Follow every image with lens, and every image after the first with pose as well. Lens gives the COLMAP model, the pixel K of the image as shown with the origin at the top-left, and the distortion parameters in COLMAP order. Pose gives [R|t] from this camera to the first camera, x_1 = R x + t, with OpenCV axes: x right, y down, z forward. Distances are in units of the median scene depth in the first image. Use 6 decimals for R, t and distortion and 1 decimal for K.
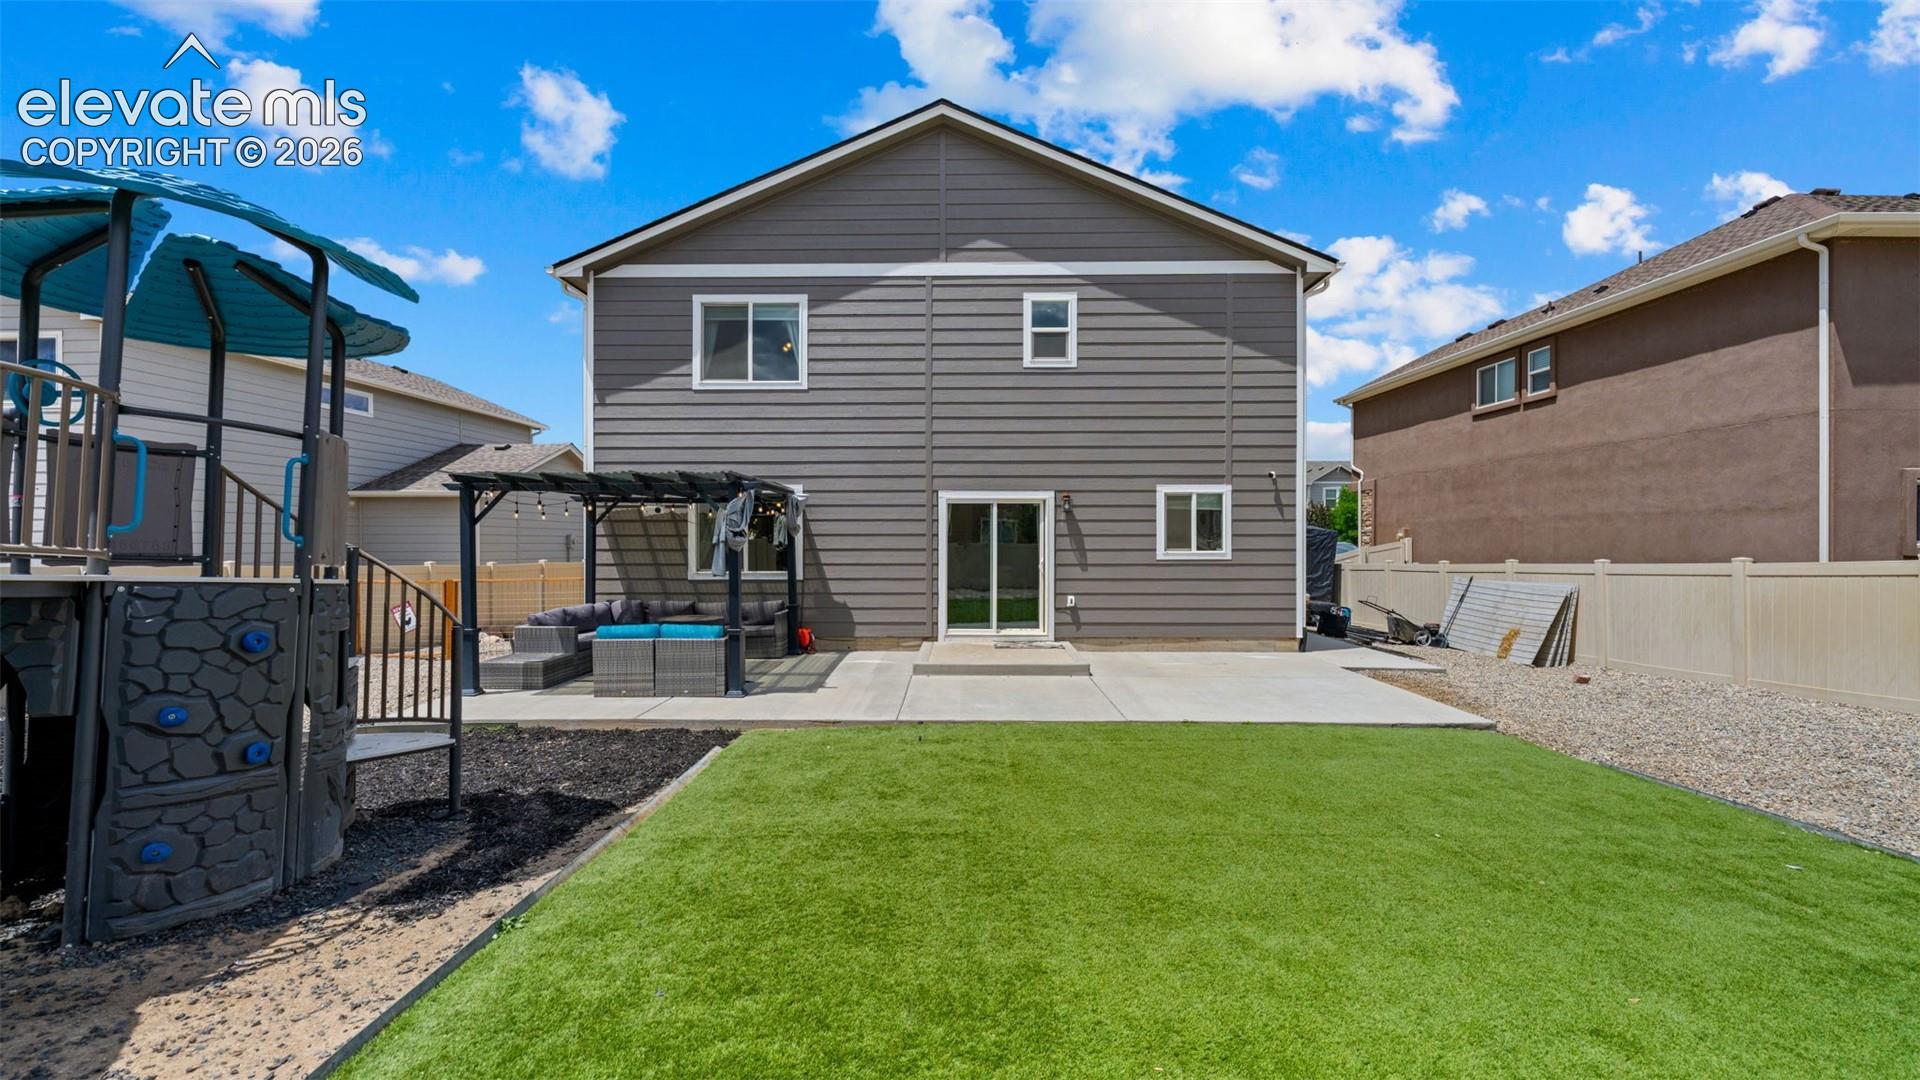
lens RADIAL K [[772.0, 0, 953.0], [0, 772.0, 548.9], [0, 0, 1]] dist [0.000494, -0.000172]
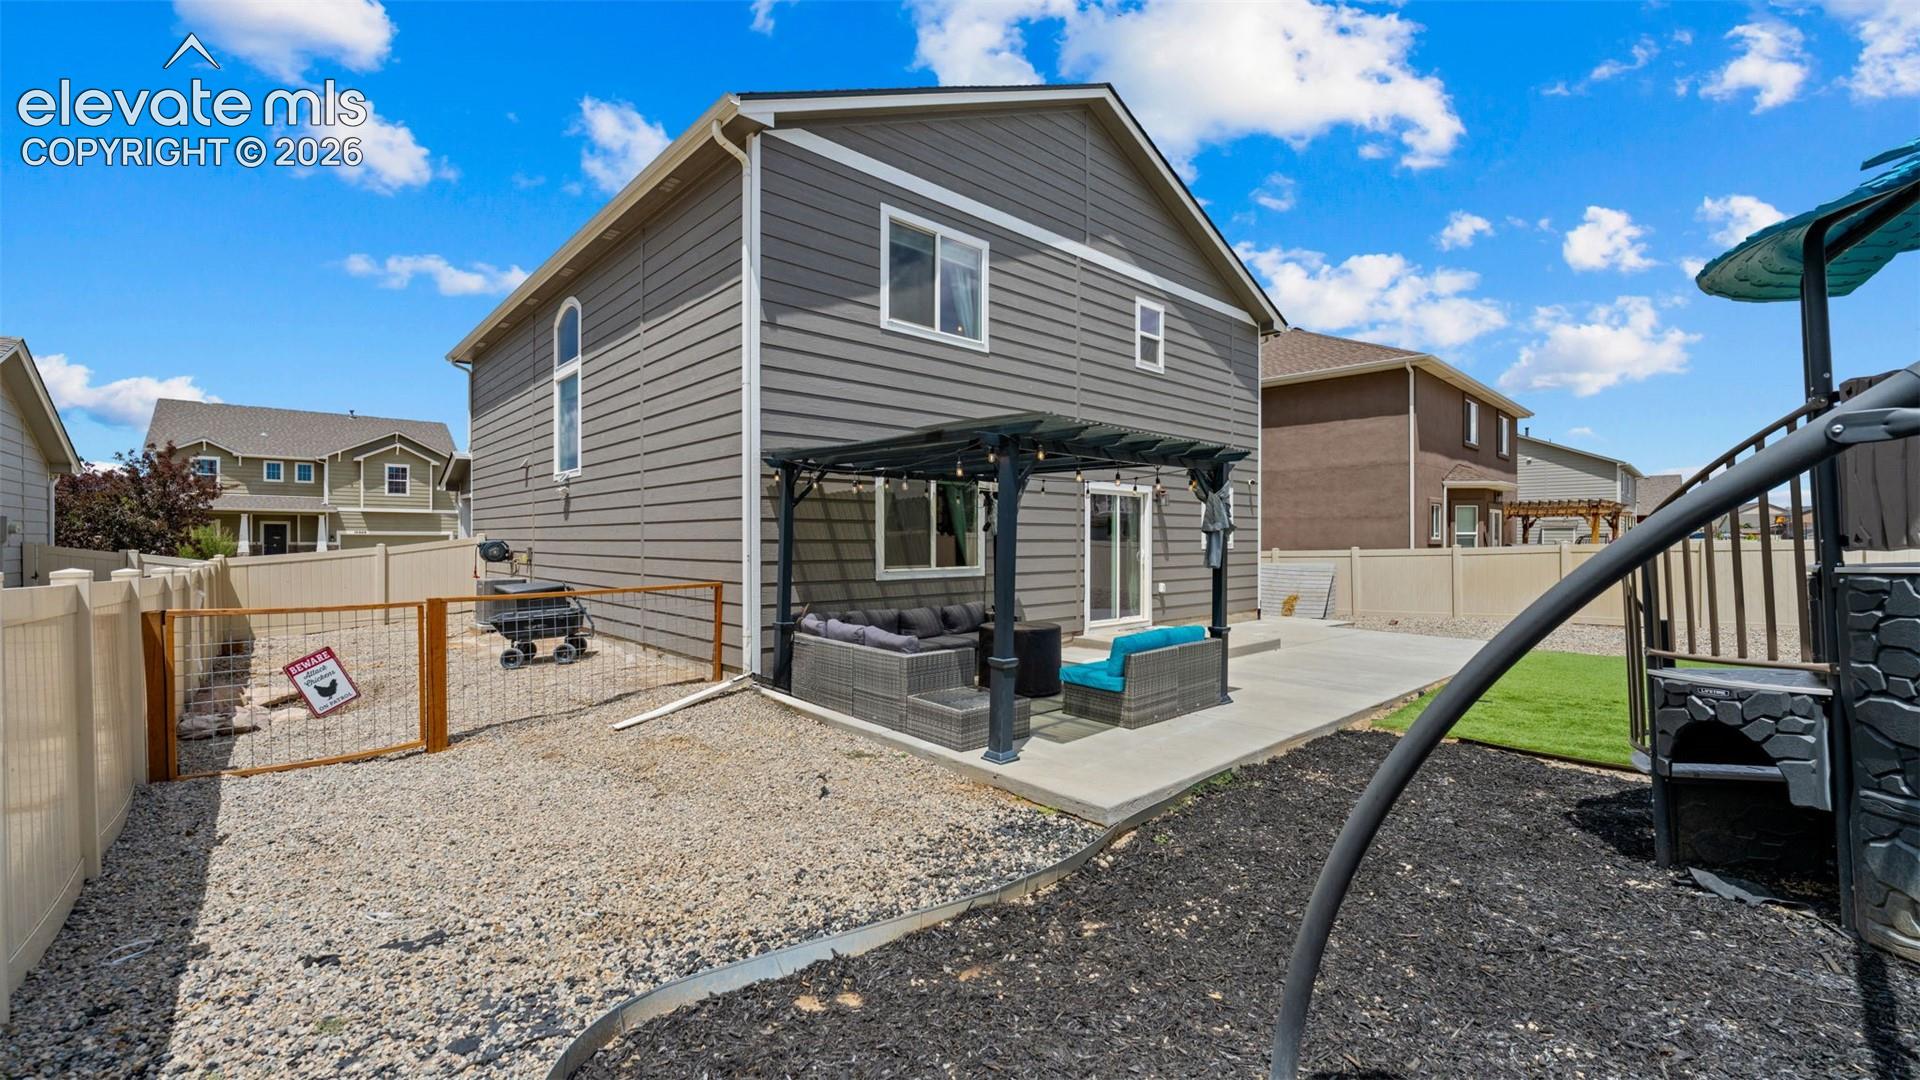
lens RADIAL K [[771.9, 0, 952.2], [0, 771.9, 543.9], [0, 0, 1]] dist [0.000348, 0.000215]
pose [[0.728968, -0.001899, 0.684546, -0.807008], [0.003974, 0.999991, -0.001458, 0.005957], [-0.684537, 0.003783, 0.728969, 0.404937]]
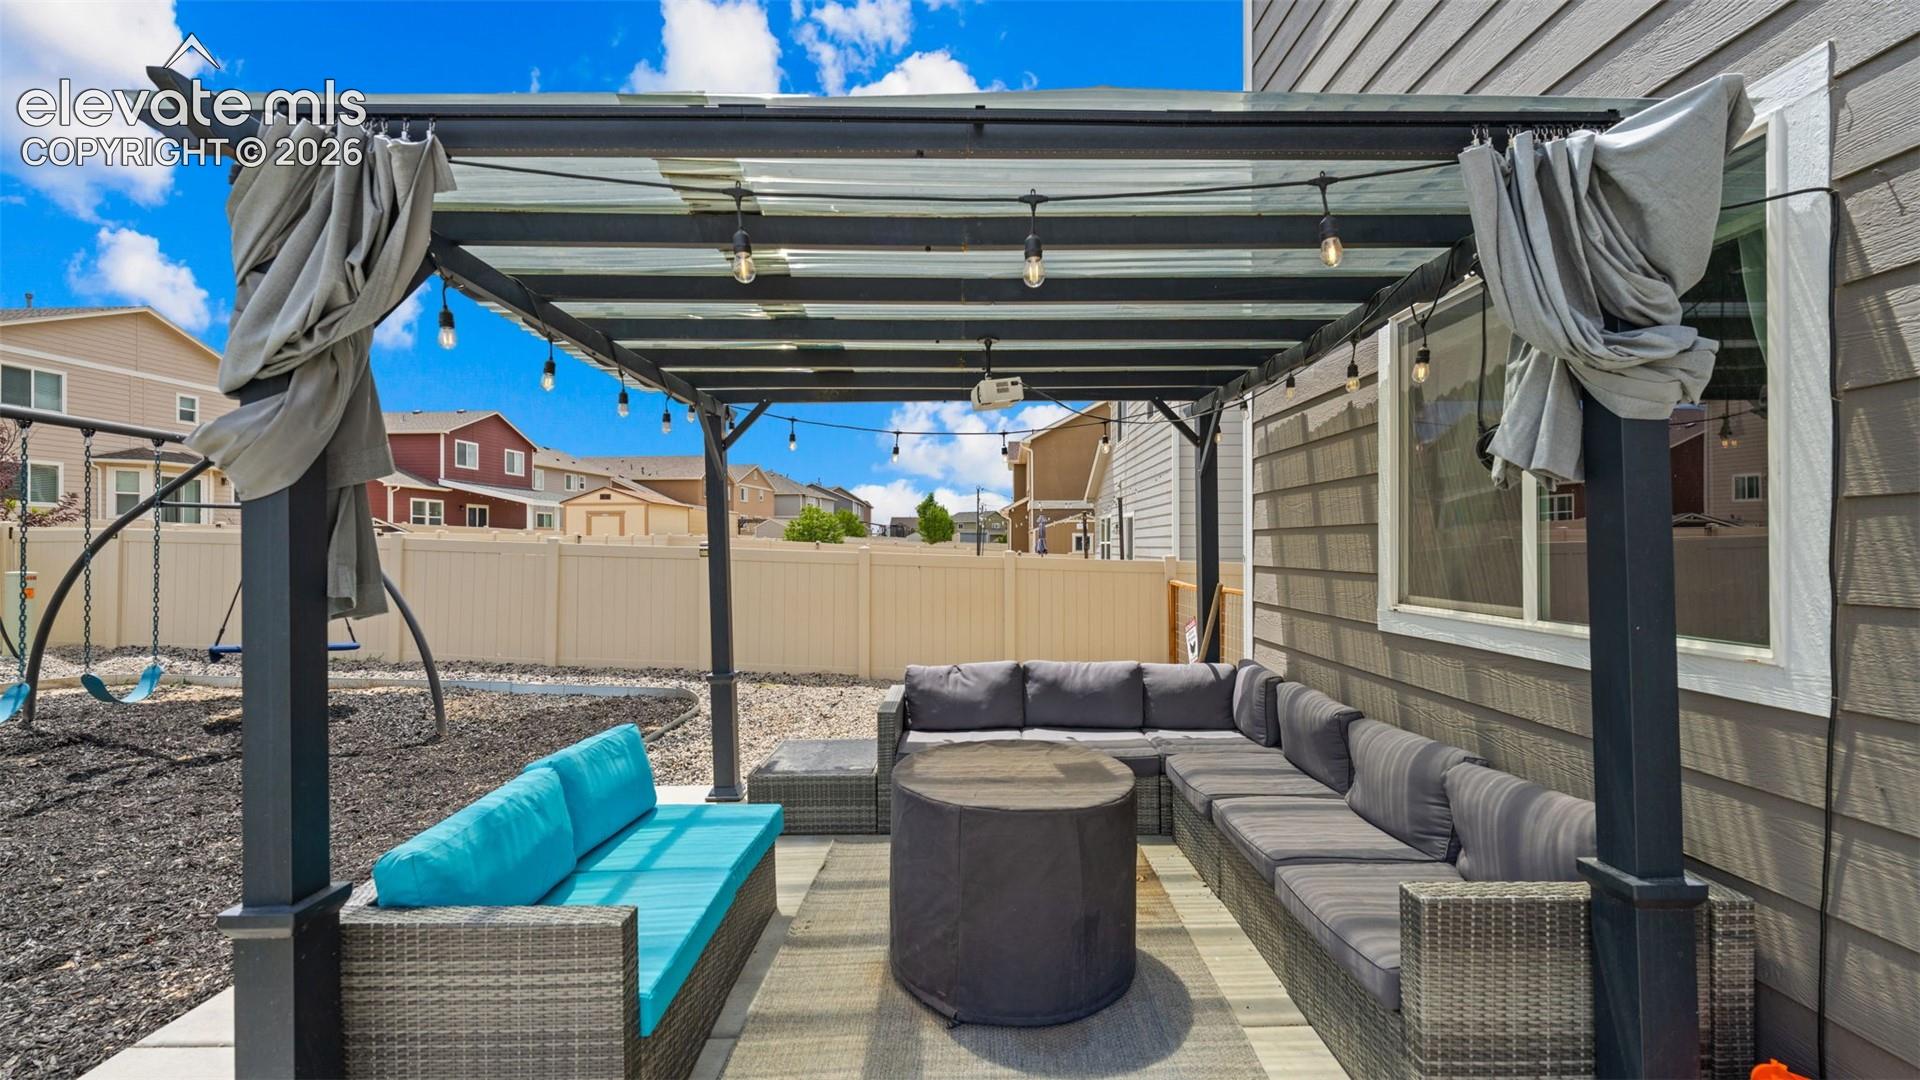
lens RADIAL K [[771.9, 0, 967.6], [0, 771.9, 549.2], [0, 0, 1]] dist [0.000348, 0.000215]
pose [[0.031980, 0.005548, -0.999473, -0.058665], [-0.006028, 0.999967, 0.005358, 0.009424], [0.999470, 0.005853, 0.032012, 0.841435]]
